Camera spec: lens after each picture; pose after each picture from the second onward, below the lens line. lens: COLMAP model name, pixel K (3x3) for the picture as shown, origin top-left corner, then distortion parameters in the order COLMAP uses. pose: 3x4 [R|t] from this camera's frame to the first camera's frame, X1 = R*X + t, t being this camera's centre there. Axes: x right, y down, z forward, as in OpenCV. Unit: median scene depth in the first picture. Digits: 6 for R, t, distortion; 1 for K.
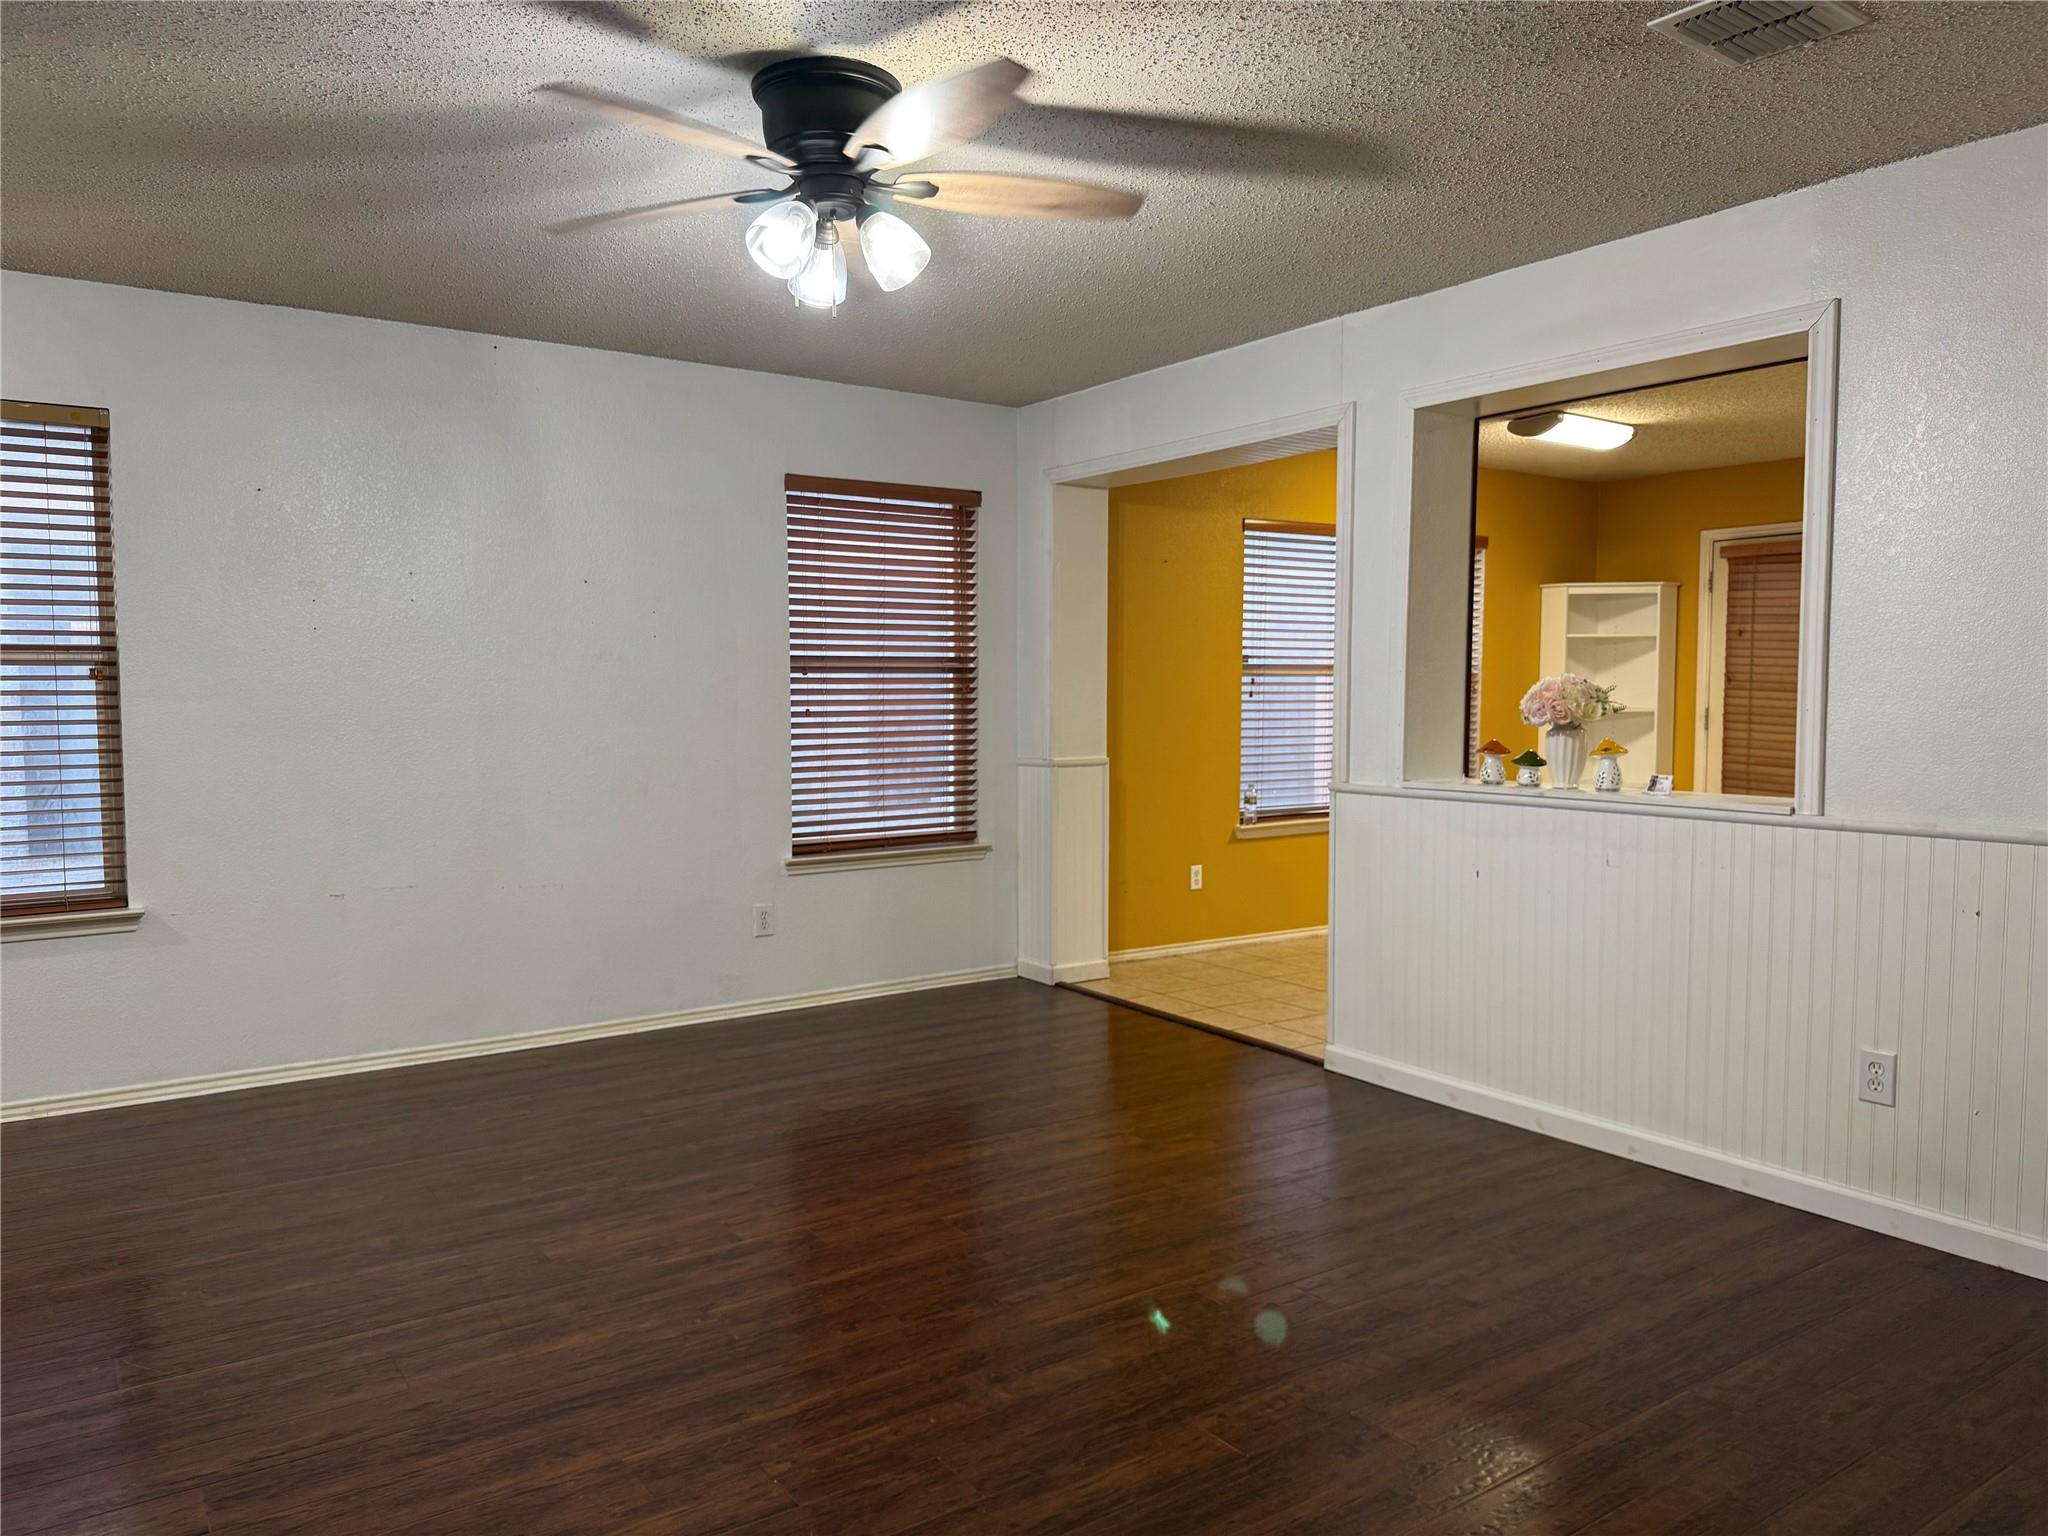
lens RADIAL K [[1417.6, 0, 1024.0], [0, 1417.6, 768.0], [0, 0, 1]] dist [0.154302, -0.264257]
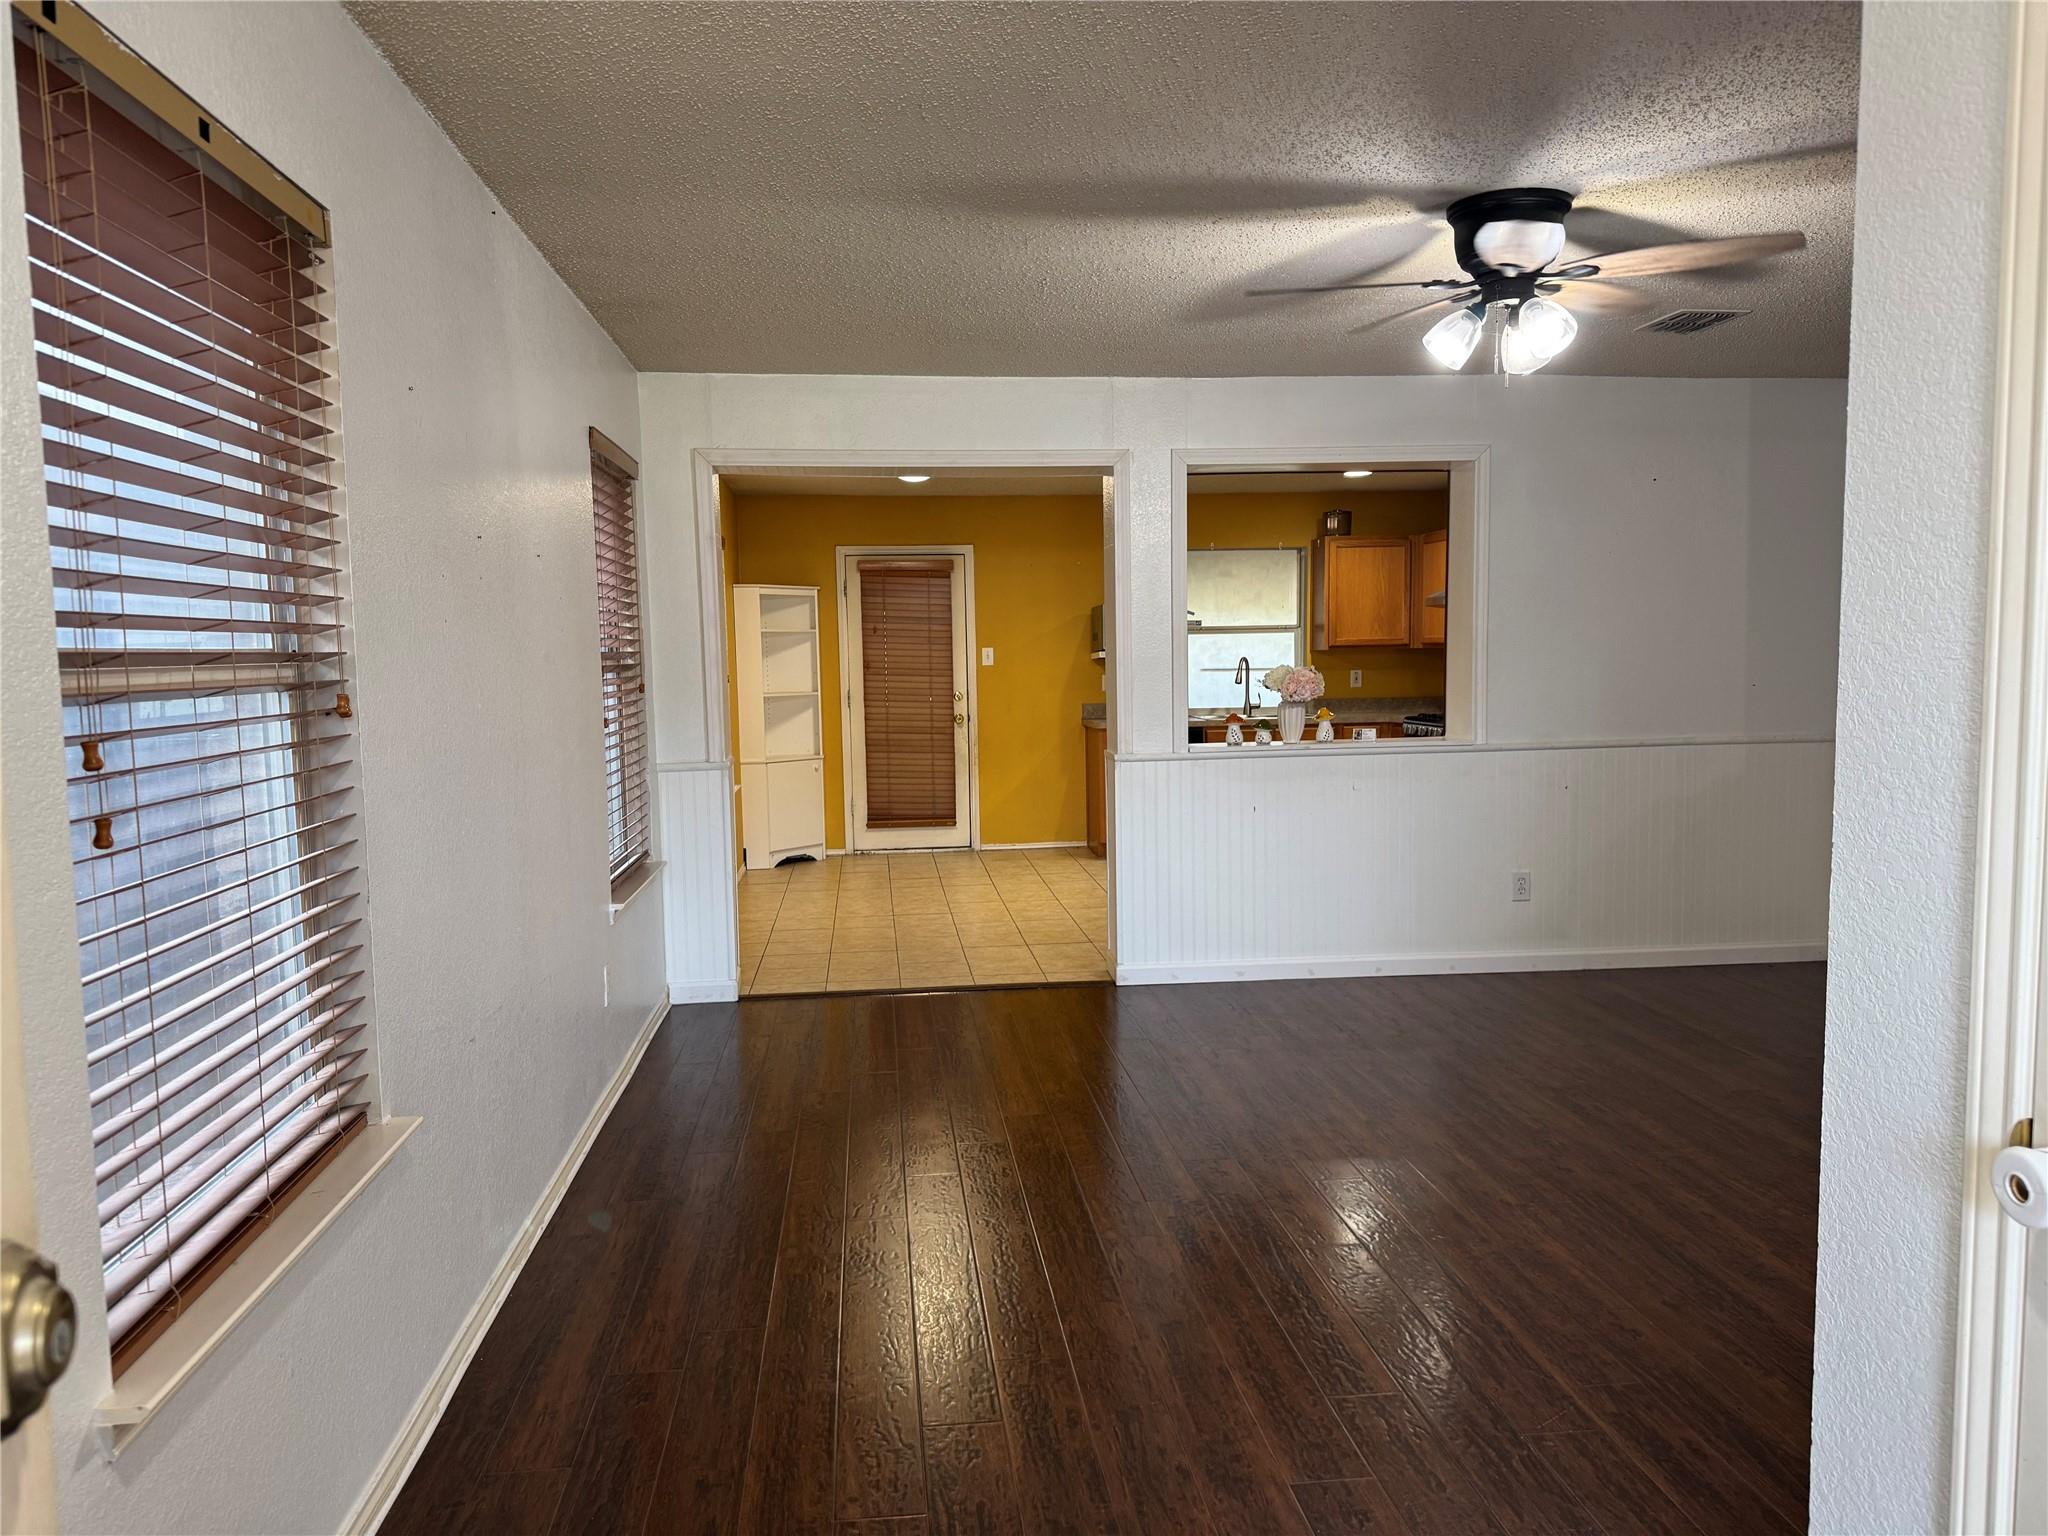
lens RADIAL K [[1417.6, 0, 1024.0], [0, 1417.6, 768.0], [0, 0, 1]] dist [0.154302, -0.264257]
pose [[0.488459, -0.078450, 0.869053, -1.252282], [0.068813, 0.996312, 0.051261, -0.065644], [-0.869869, 0.034763, 0.492056, 0.653852]]
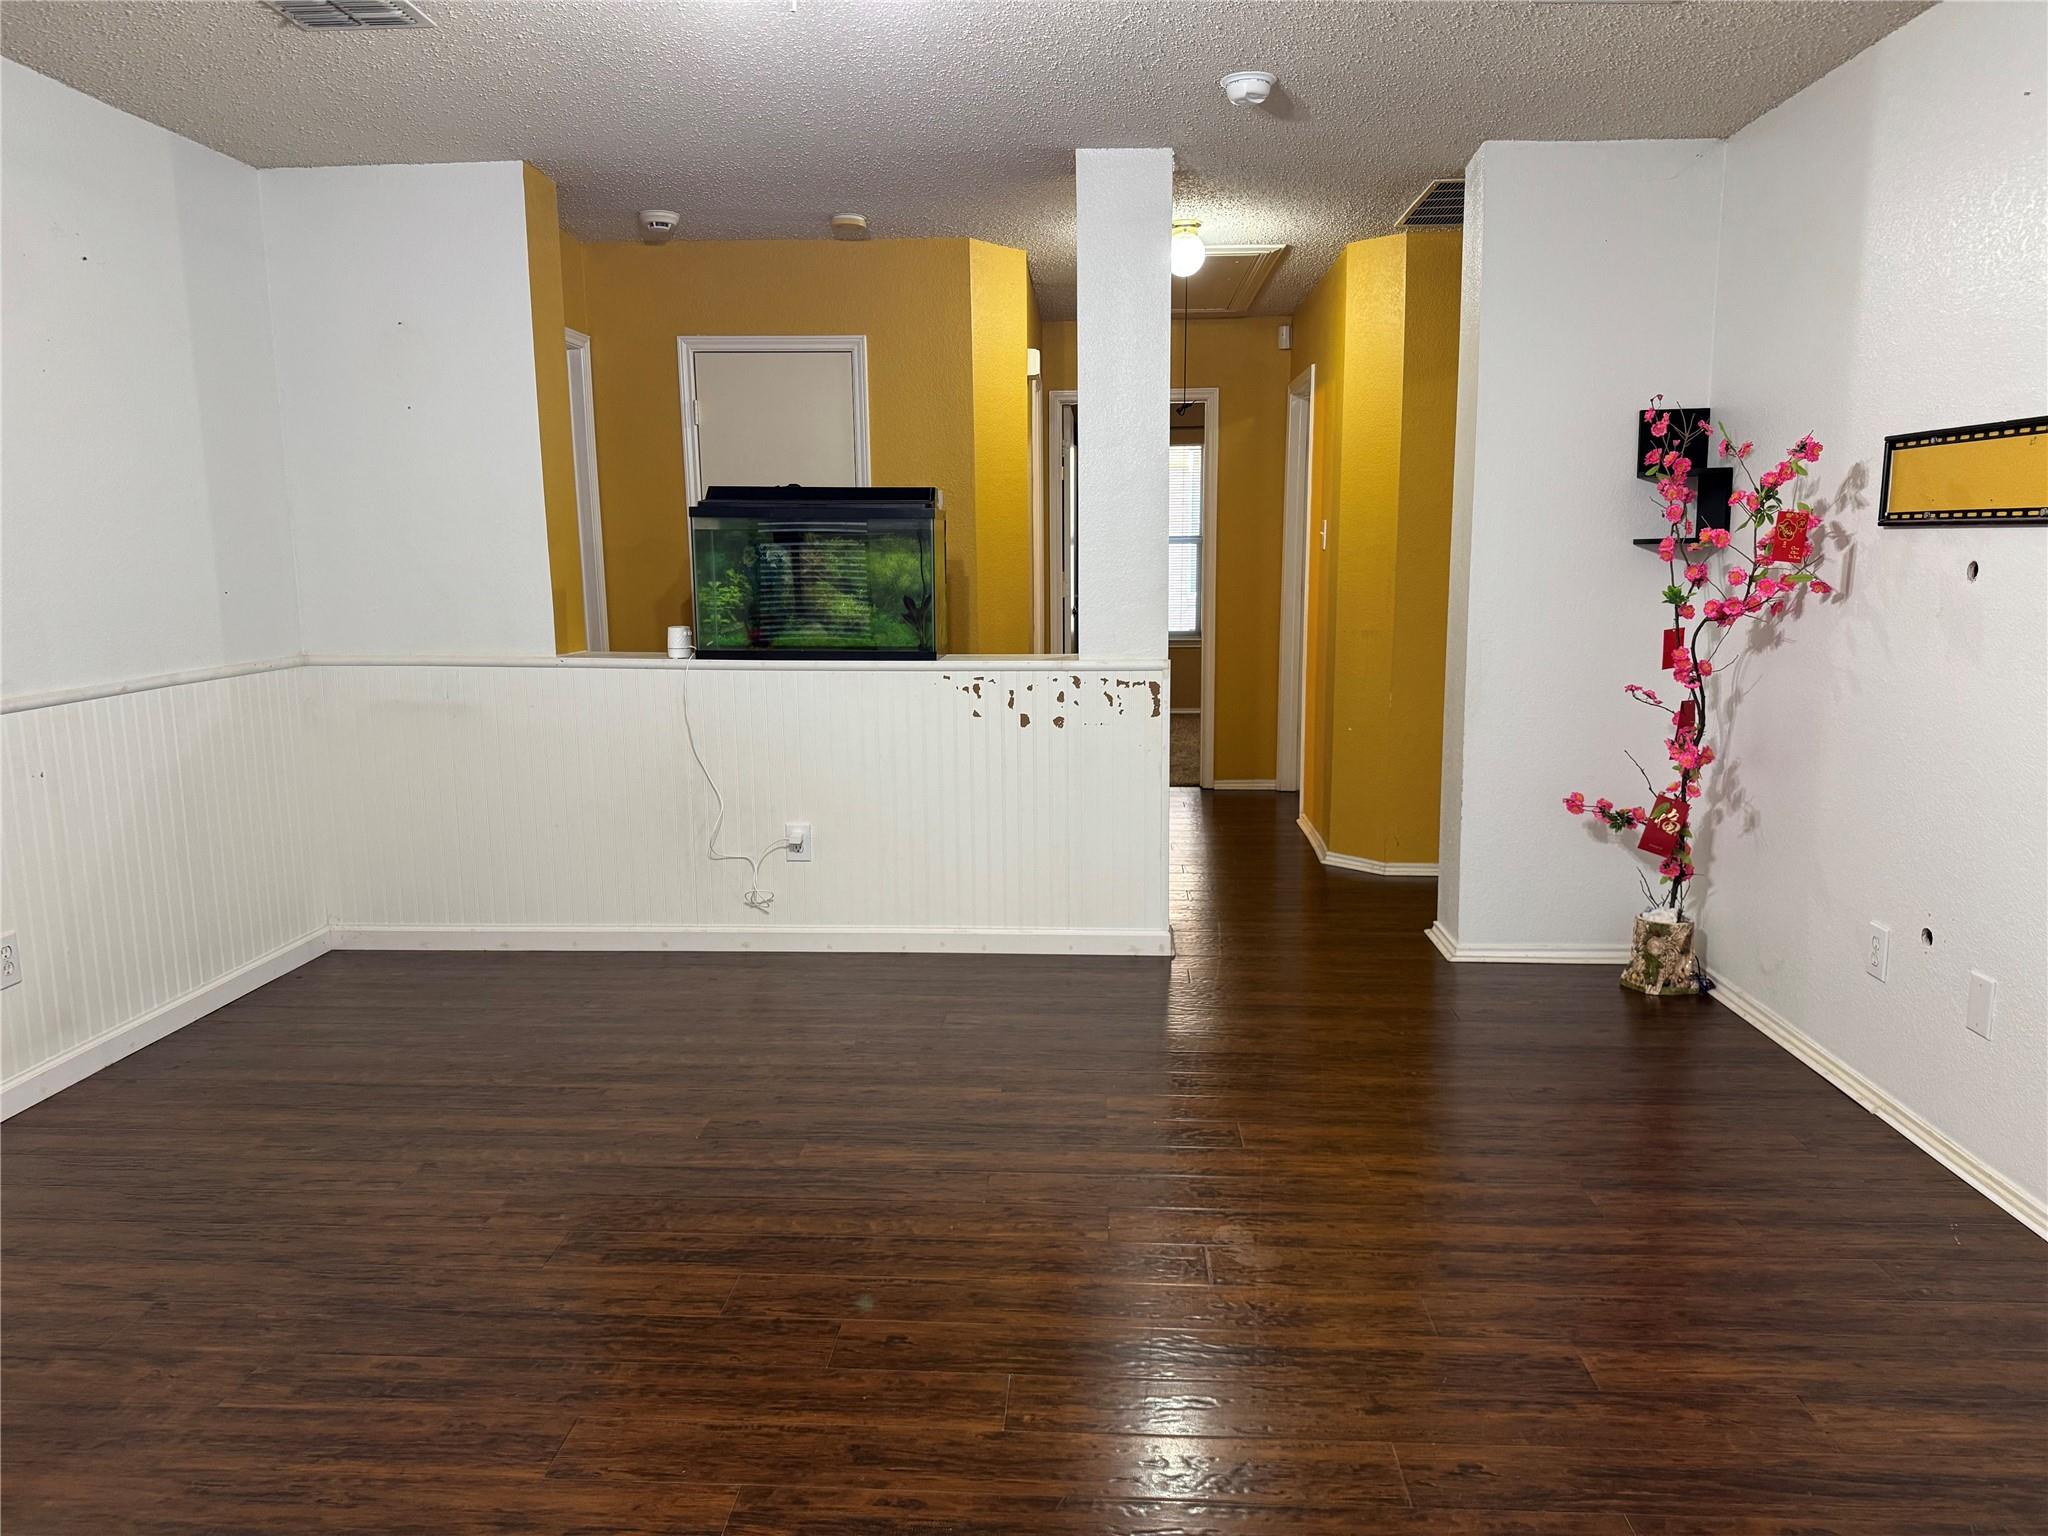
lens RADIAL K [[1417.6, 0, 1024.0], [0, 1417.6, 768.0], [0, 0, 1]] dist [0.154302, -0.264257]
pose [[-0.778882, -0.091192, 0.620505, -0.568079], [0.045277, 0.978615, 0.200655, -0.085911], [-0.625533, 0.184381, -0.758097, 1.297753]]
